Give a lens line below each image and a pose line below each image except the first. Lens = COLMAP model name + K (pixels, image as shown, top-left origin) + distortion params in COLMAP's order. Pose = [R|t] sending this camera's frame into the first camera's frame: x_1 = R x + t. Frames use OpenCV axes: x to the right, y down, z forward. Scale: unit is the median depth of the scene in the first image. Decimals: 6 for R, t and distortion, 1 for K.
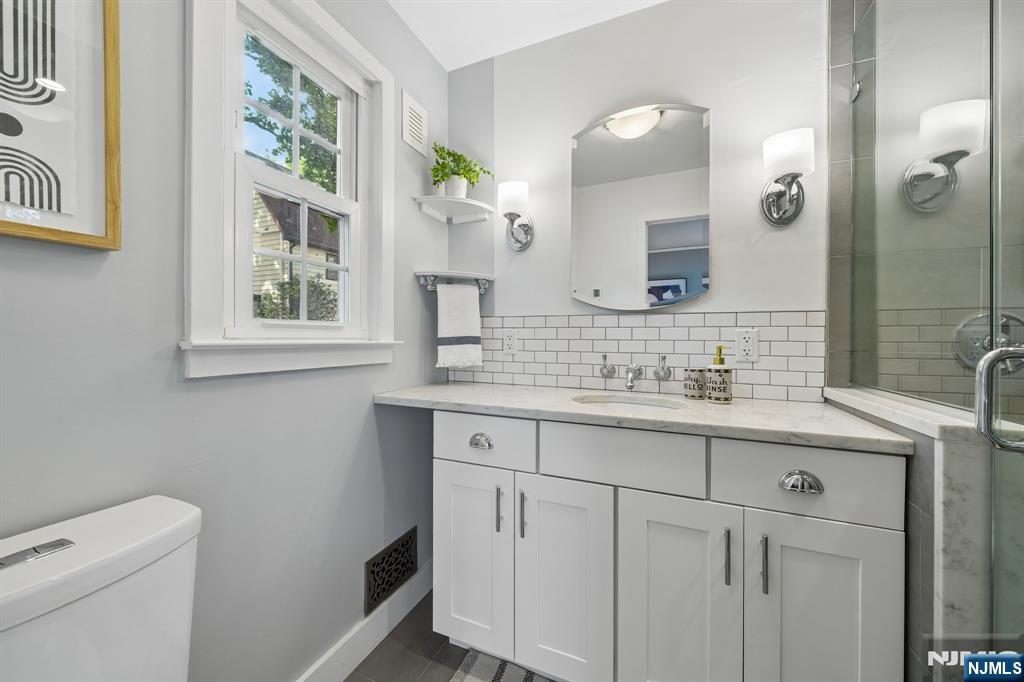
lens RADIAL K [[377.0, 0, 512.0], [0, 377.0, 341.0], [0, 0, 1]] dist [-0.000161, -0.000001]
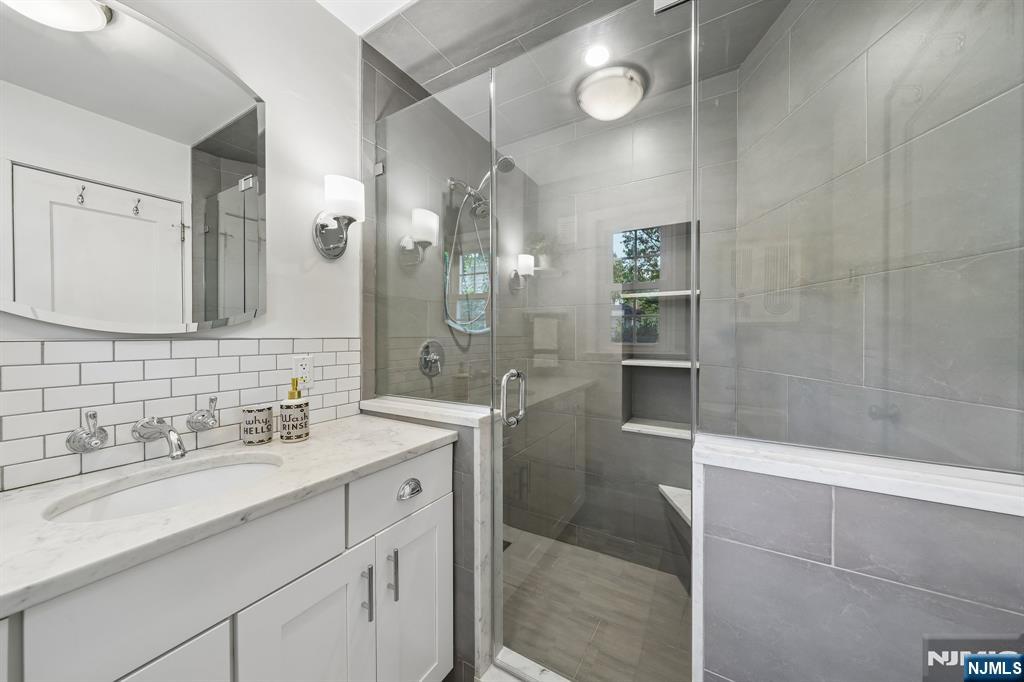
lens RADIAL K [[356.8, 0, 513.0], [0, 356.8, 336.7], [0, 0, 1]] dist [-0.000511, -0.000016]
pose [[0.131585, -0.013432, 0.991214, -0.242701], [0.011020, 0.999866, 0.012087, -0.094398], [-0.991244, 0.009332, 0.131715, 0.373184]]
